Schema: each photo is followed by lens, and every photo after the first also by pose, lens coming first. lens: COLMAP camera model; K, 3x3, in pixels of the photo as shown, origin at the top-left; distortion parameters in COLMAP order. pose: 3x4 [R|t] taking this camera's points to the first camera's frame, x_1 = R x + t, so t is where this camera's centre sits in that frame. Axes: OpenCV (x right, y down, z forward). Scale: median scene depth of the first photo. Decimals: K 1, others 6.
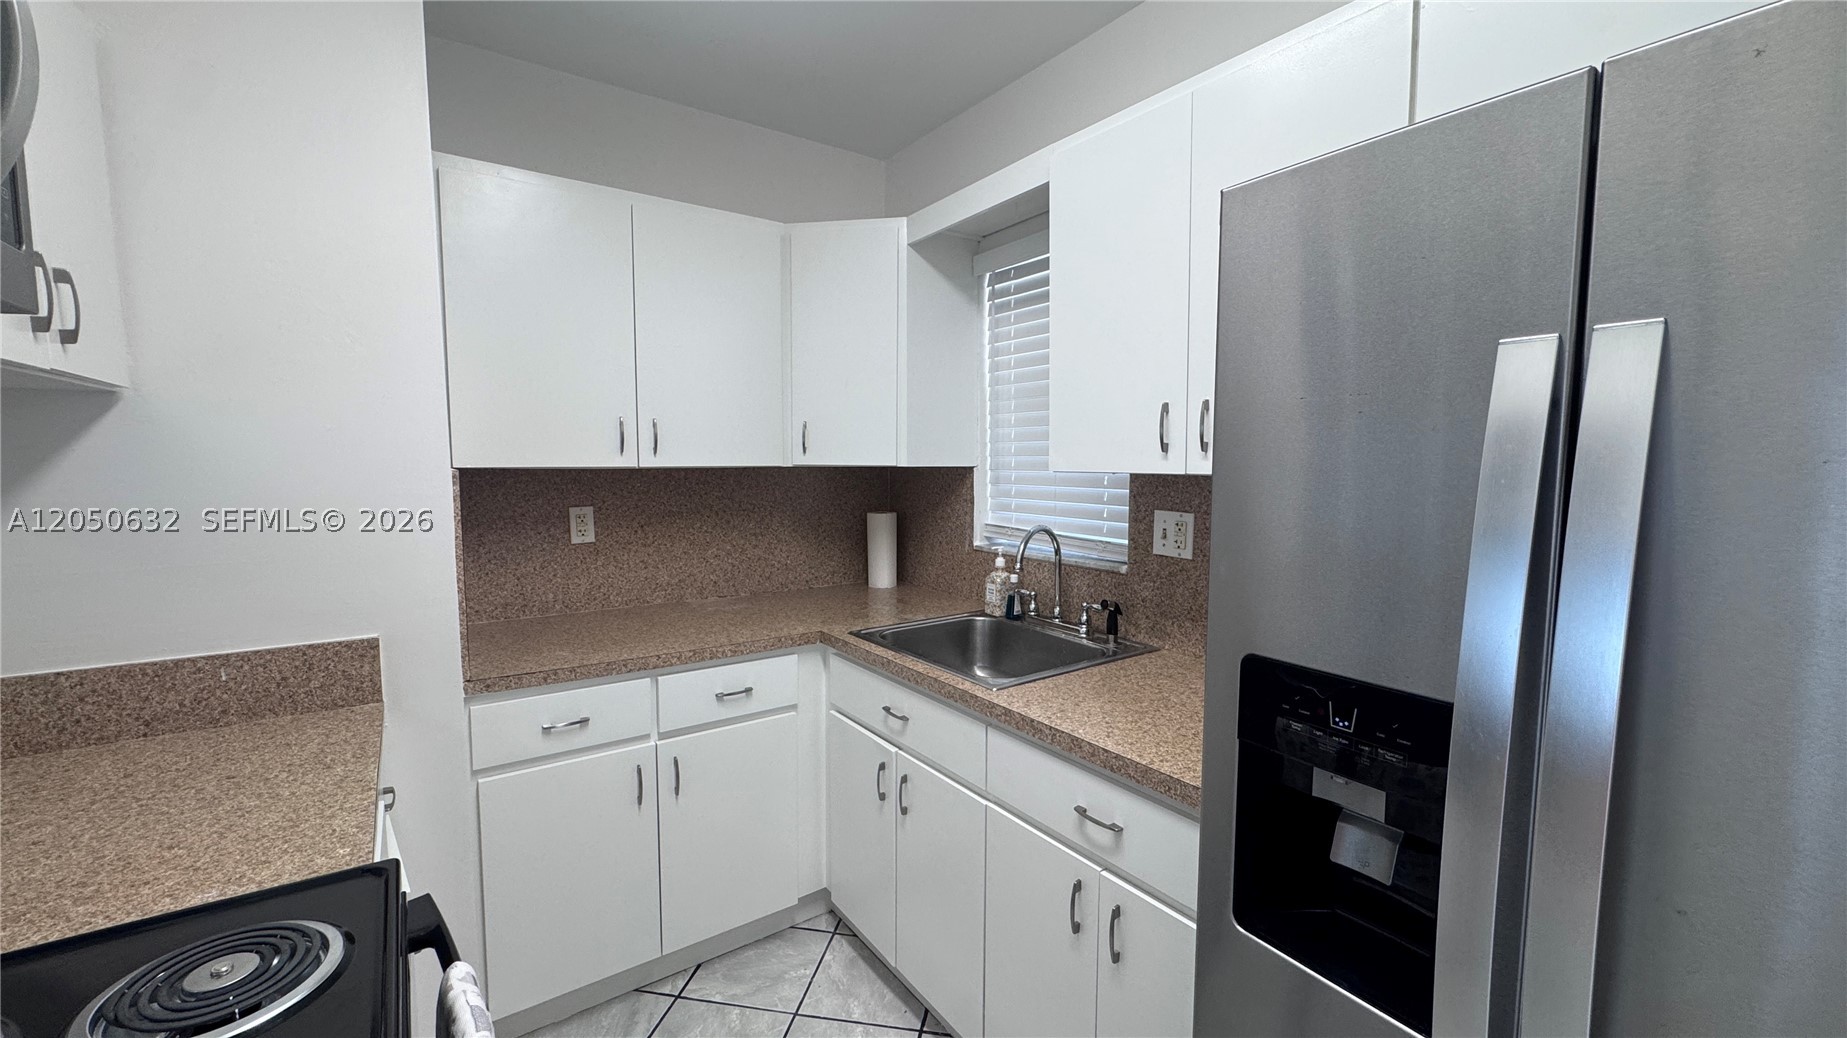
lens RADIAL K [[737.0, 0, 924.5], [0, 737.0, 518.9], [0, 0, 1]] dist [-0.004513, 0.000843]
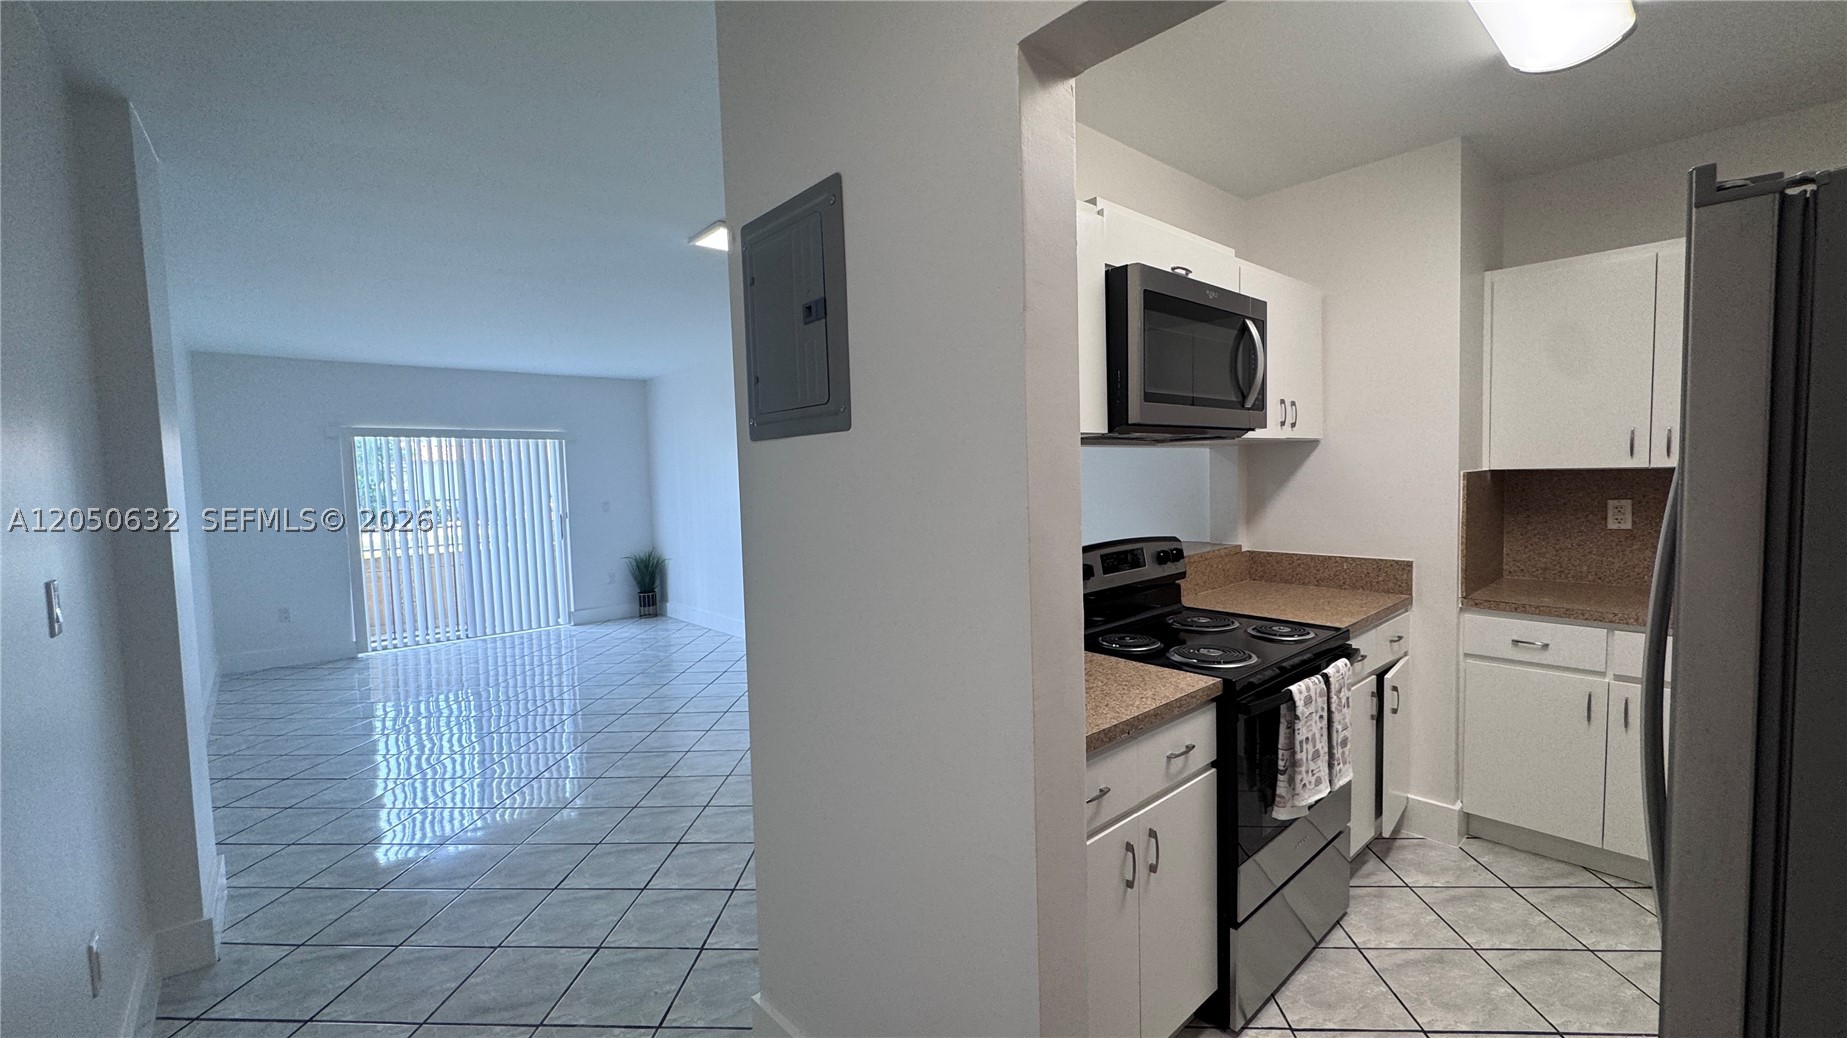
lens RADIAL K [[739.0, 0, 923.5], [0, 739.0, 519.0], [0, 0, 1]] dist [-0.003131, 0.000200]
pose [[0.105839, 0.060165, -0.992561, 0.784921], [-0.054976, 0.996995, 0.054571, 0.015743], [0.992862, 0.048792, 0.108829, -0.357525]]
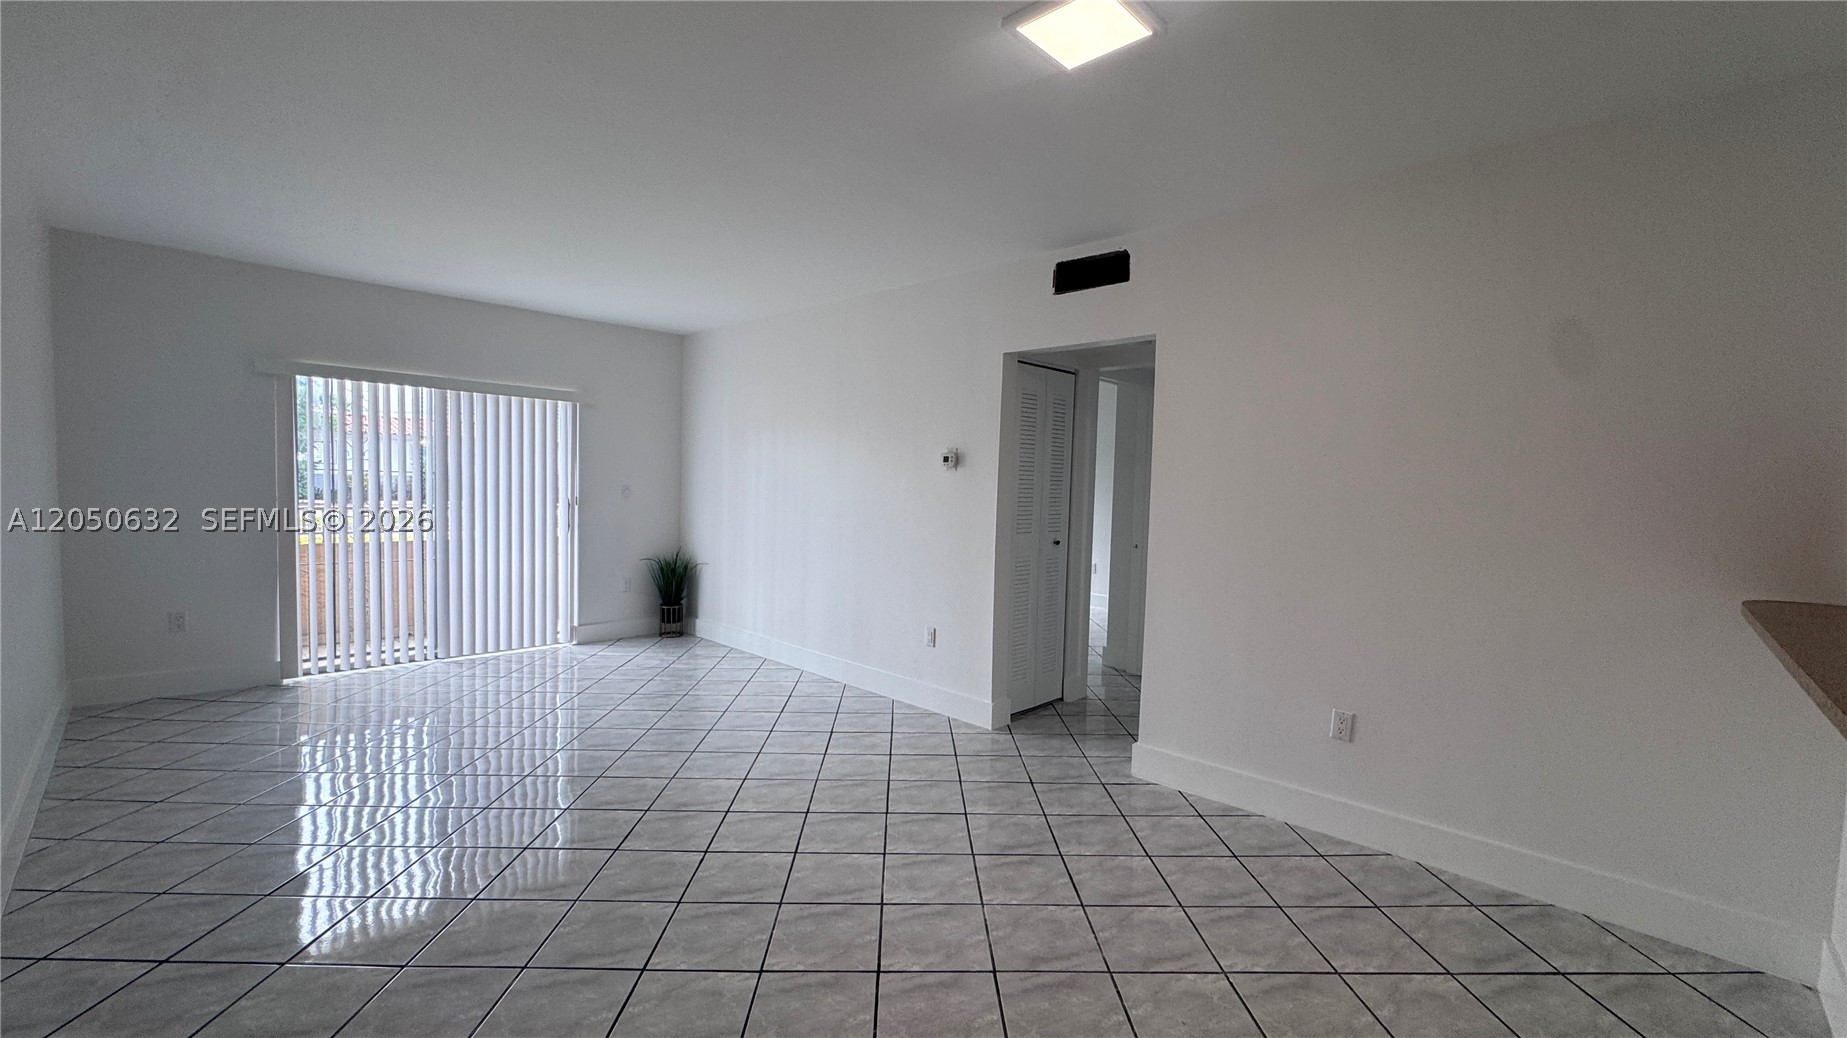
lens RADIAL K [[741.5, 0, 923.5], [0, 741.5, 519.0], [0, 0, 1]] dist [-0.002787, 0.000730]
pose [[0.178260, 0.059716, -0.982170, -0.109884], [-0.110989, 0.993007, 0.040231, 0.110703], [0.977704, 0.101838, 0.183641, -0.997266]]
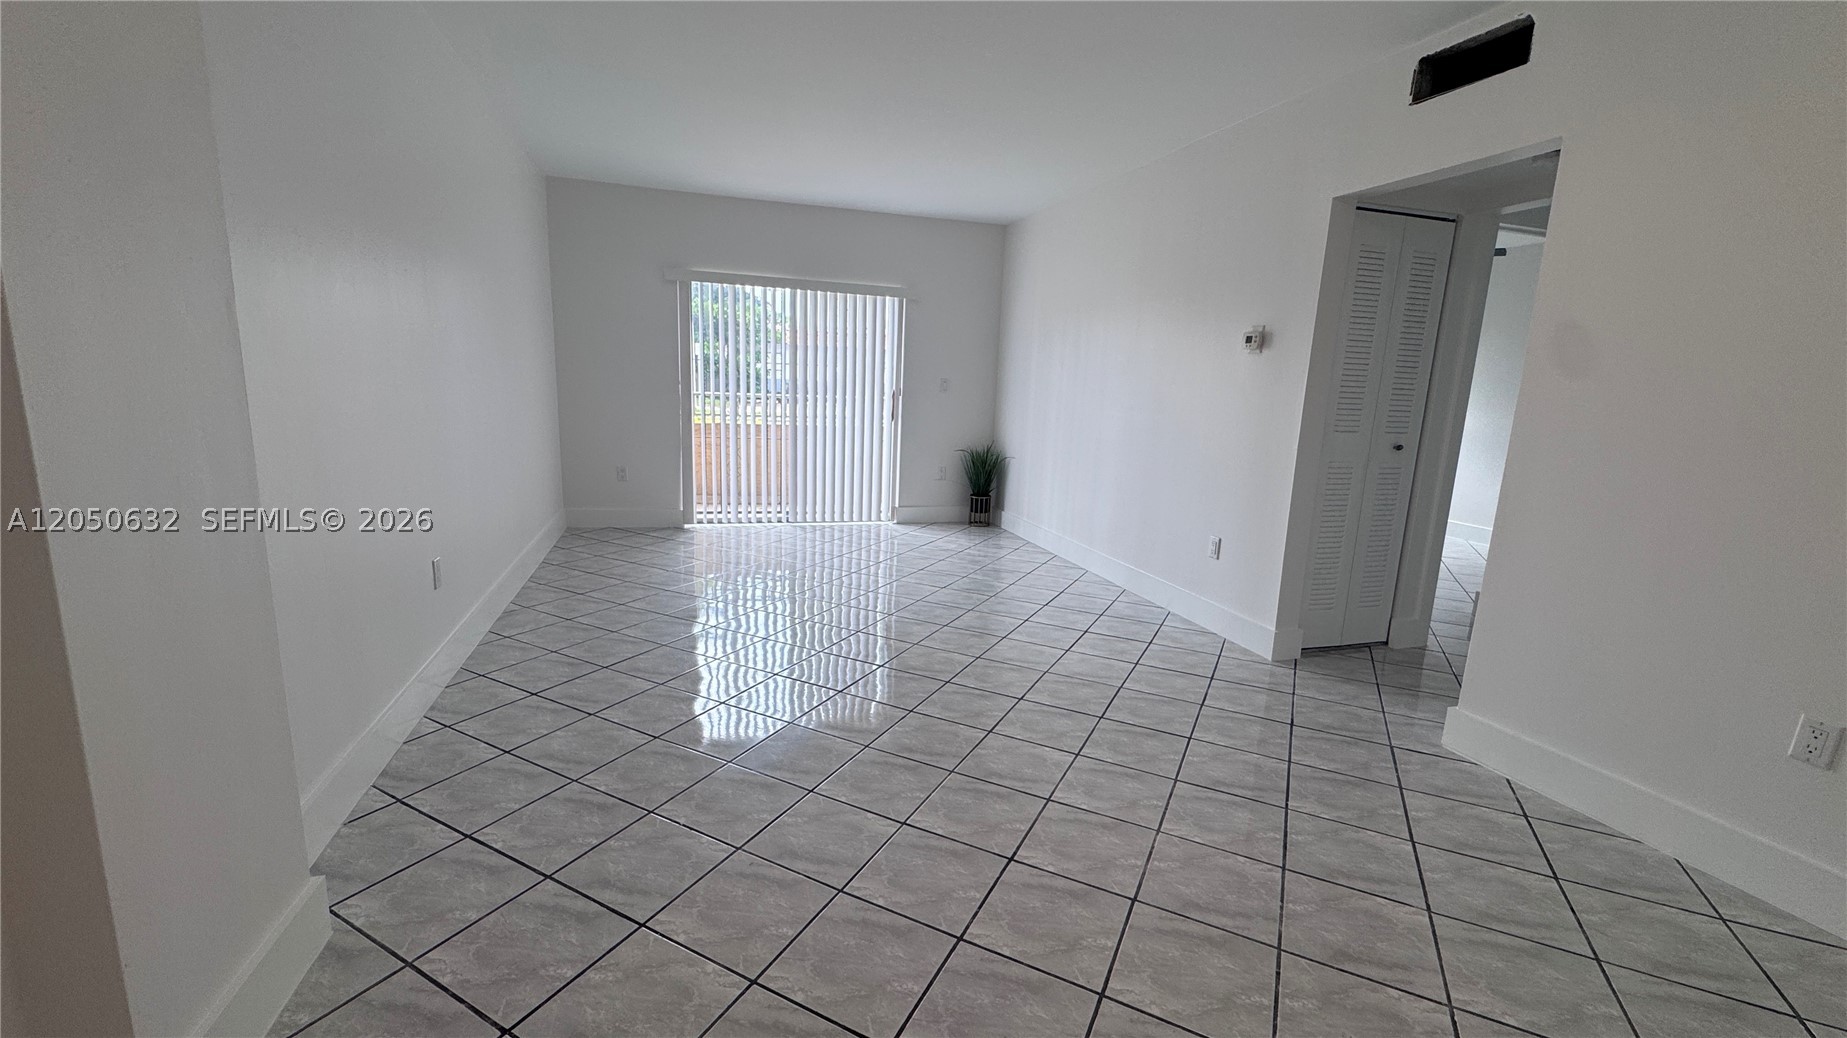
lens RADIAL K [[741.5, 0, 923.5], [0, 741.5, 519.0], [0, 0, 1]] dist [-0.002787, 0.000730]
pose [[-0.315367, 0.167140, -0.934135, -0.221661], [-0.117421, 0.969930, 0.213187, 0.152068], [0.941677, 0.176919, -0.286258, -0.690755]]
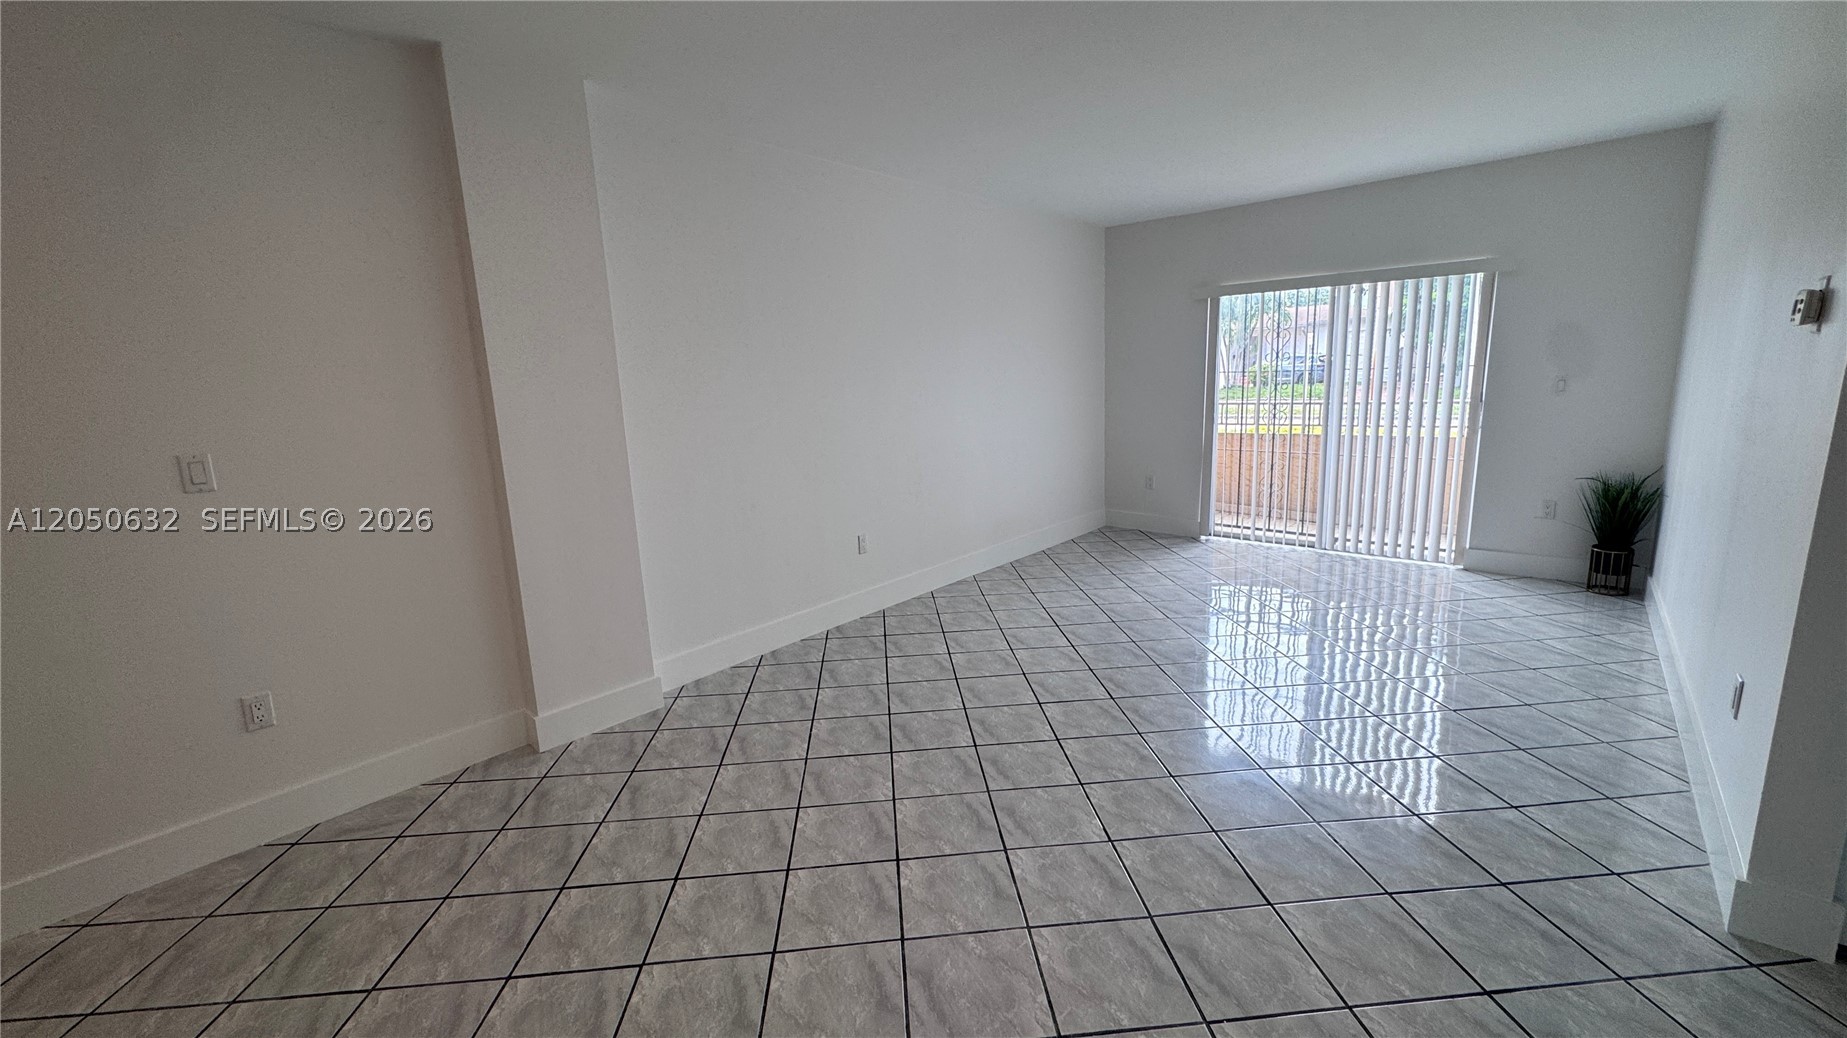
lens RADIAL K [[744.0, 0, 919.0], [0, 744.0, 509.1], [0, 0, 1]] dist [0.000161, 0.000117]
pose [[-0.973631, 0.082367, -0.212740, -0.997671], [0.024917, 0.965362, 0.259722, -0.015209], [0.226764, 0.247573, -0.941959, 0.203098]]
